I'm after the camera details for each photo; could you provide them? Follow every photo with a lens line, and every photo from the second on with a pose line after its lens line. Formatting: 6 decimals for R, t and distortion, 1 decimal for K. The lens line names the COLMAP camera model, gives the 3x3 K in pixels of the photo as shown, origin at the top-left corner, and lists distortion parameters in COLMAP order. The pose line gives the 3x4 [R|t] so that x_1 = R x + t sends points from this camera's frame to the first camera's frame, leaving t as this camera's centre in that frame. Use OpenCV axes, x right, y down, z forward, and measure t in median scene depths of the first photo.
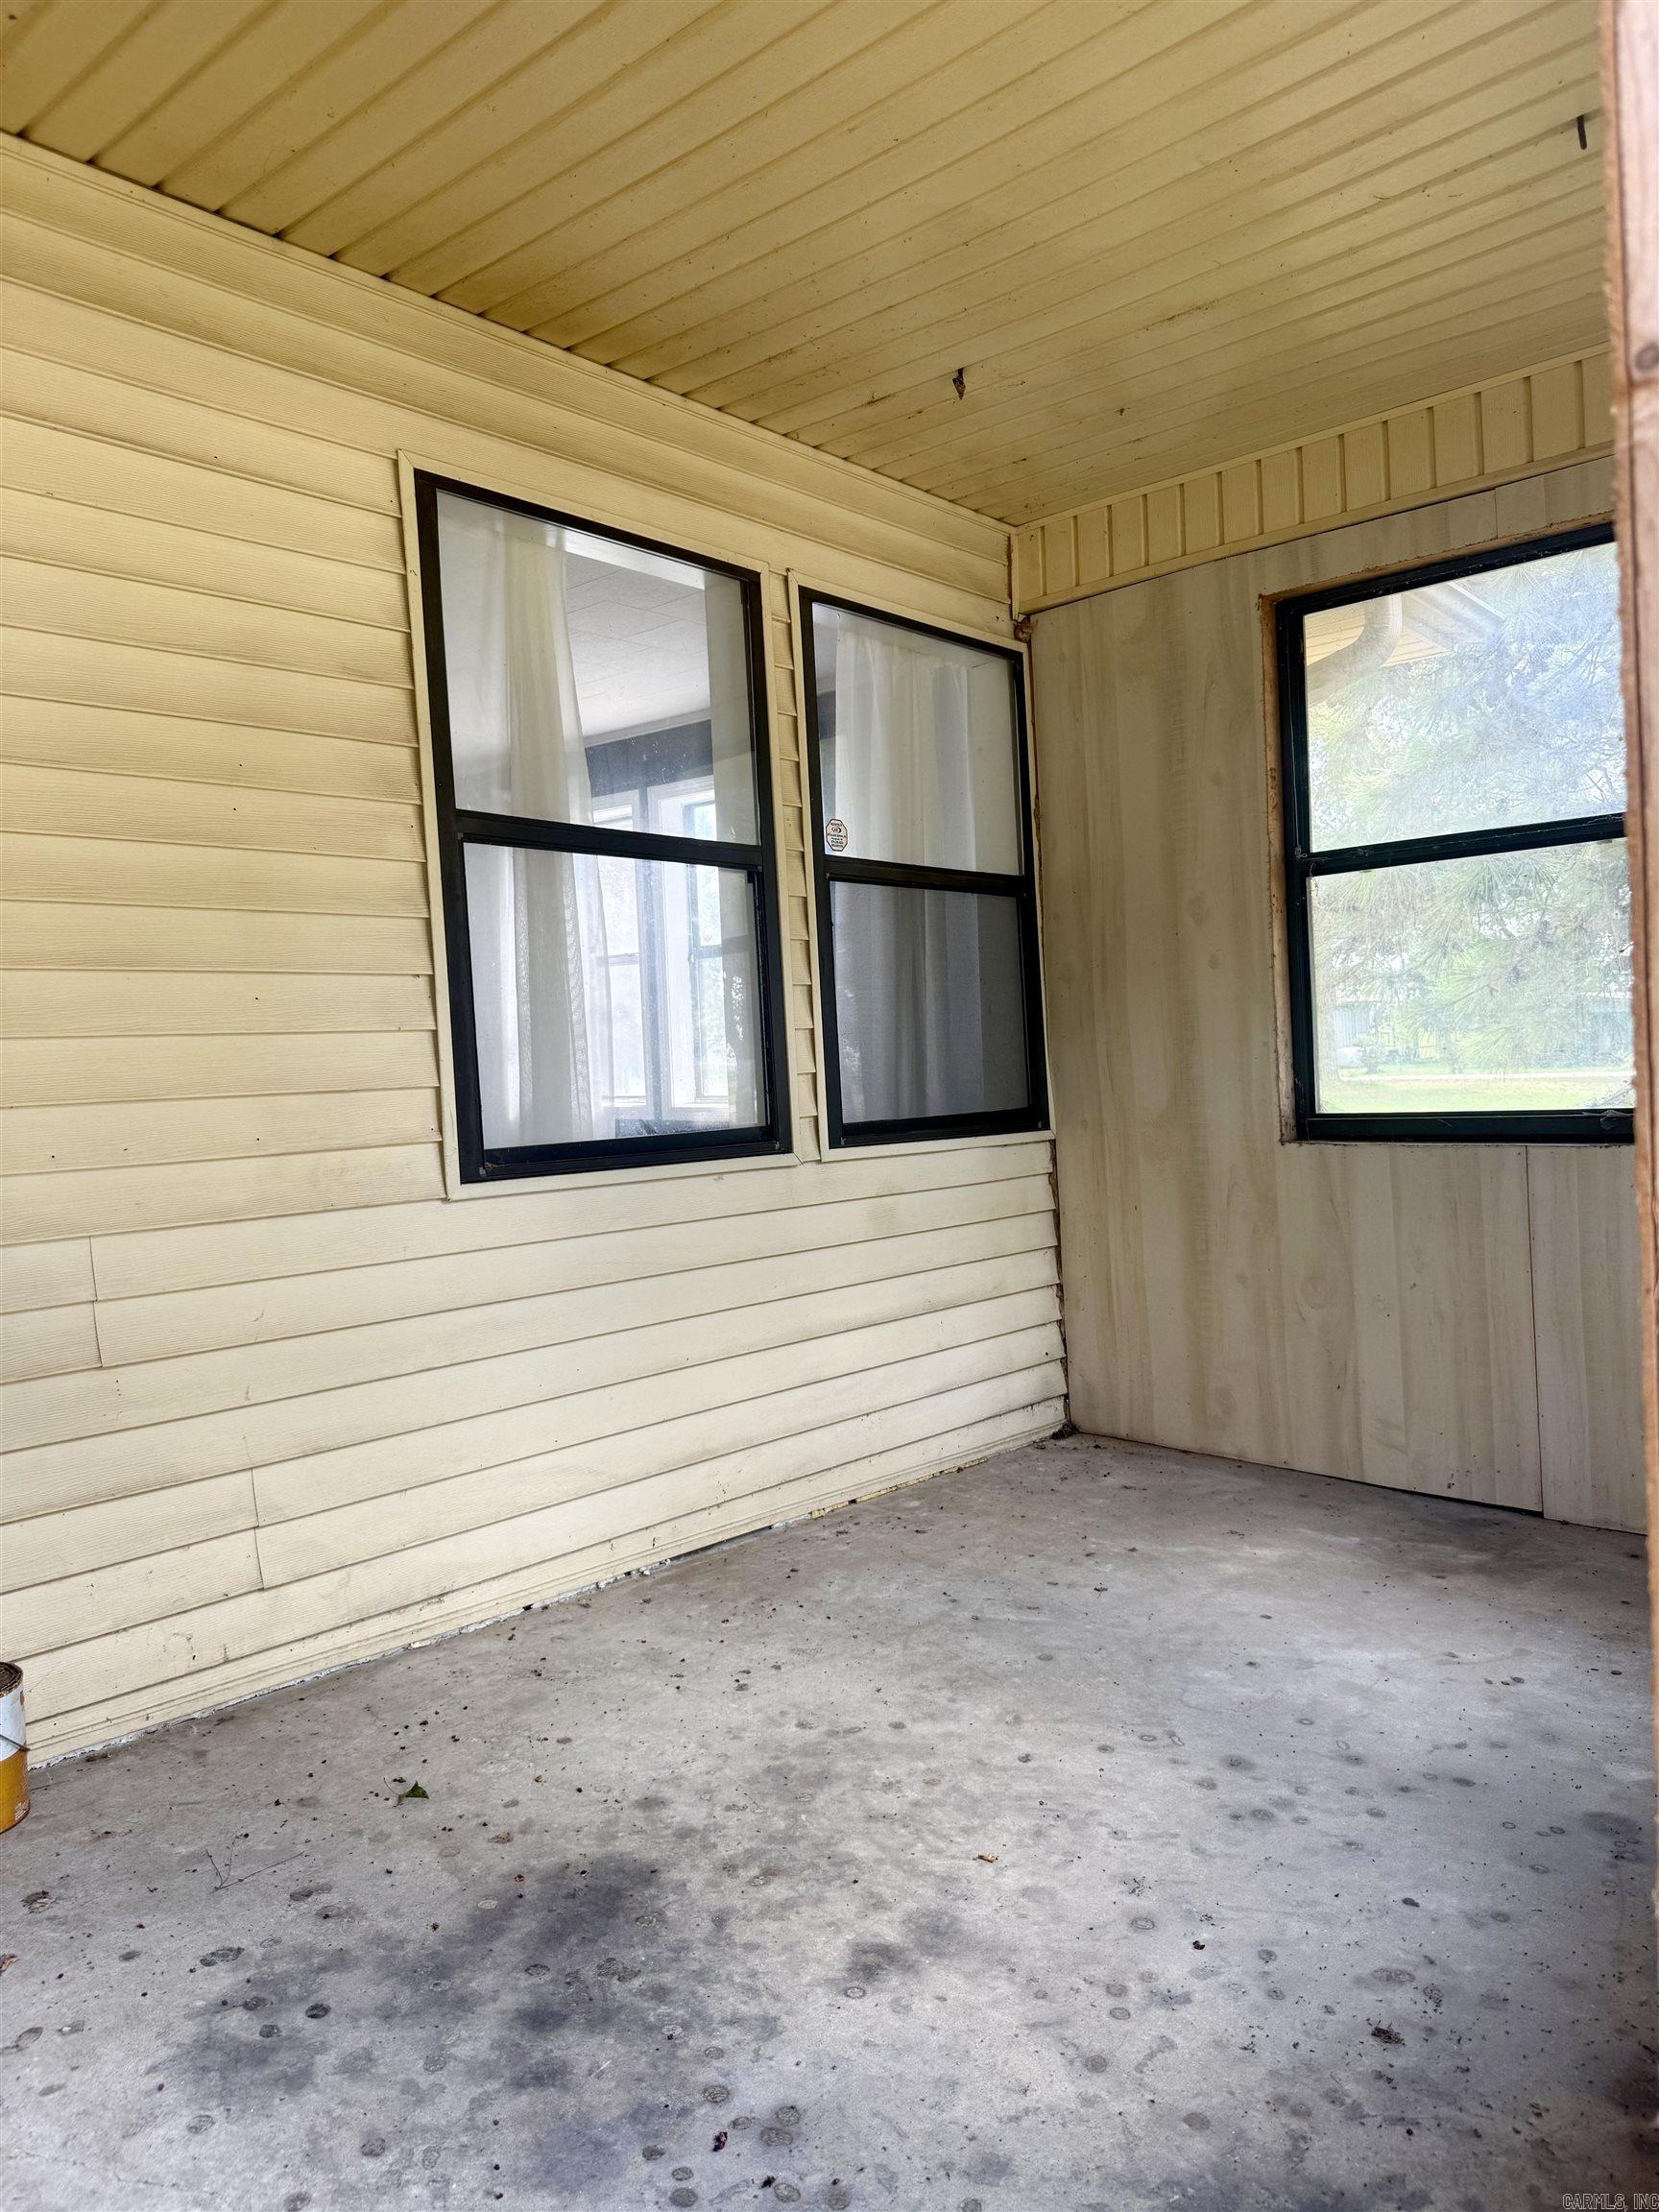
lens RADIAL K [[1604.3, 0, 829.5], [0, 1604.3, 1106.0], [0, 0, 1]] dist [0.197538, -0.292622]
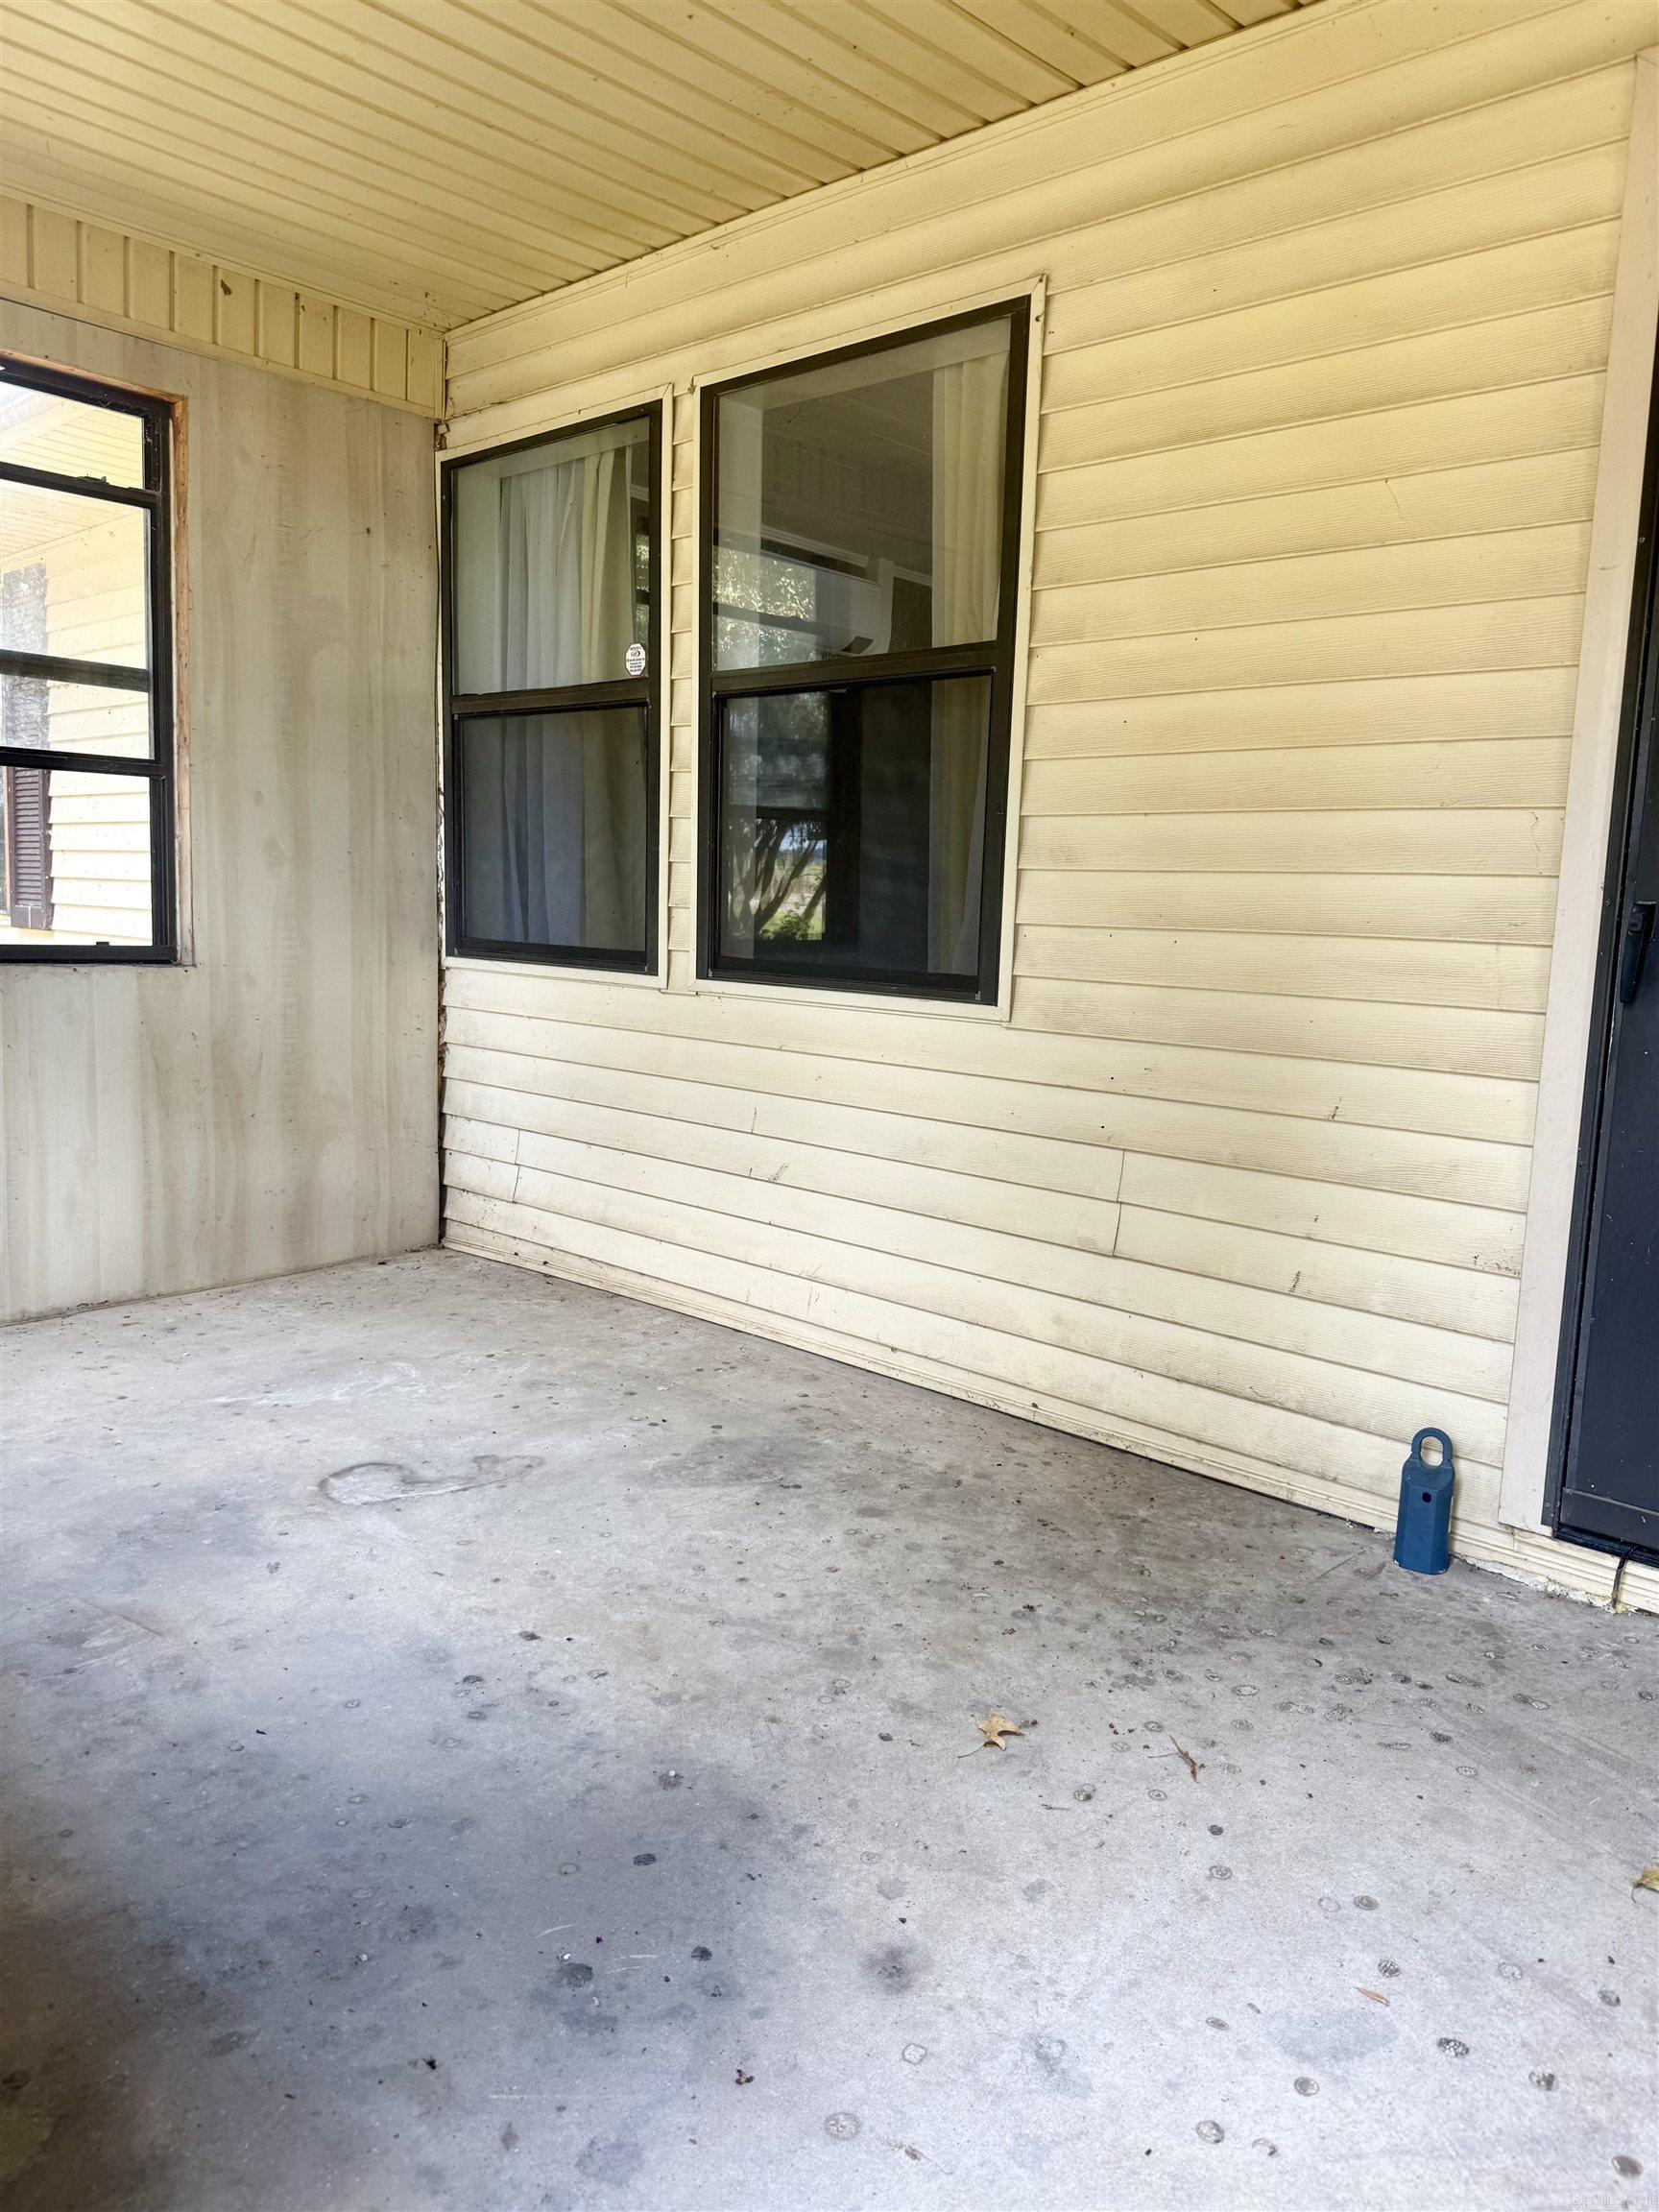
lens RADIAL K [[1604.3, 0, 829.5], [0, 1604.3, 1106.0], [0, 0, 1]] dist [0.197538, -0.292622]
pose [[-0.039631, 0.163772, -0.985702, 1.014094], [-0.056333, 0.984542, 0.165844, -0.067197], [0.997625, 0.062100, -0.029793, 1.136519]]
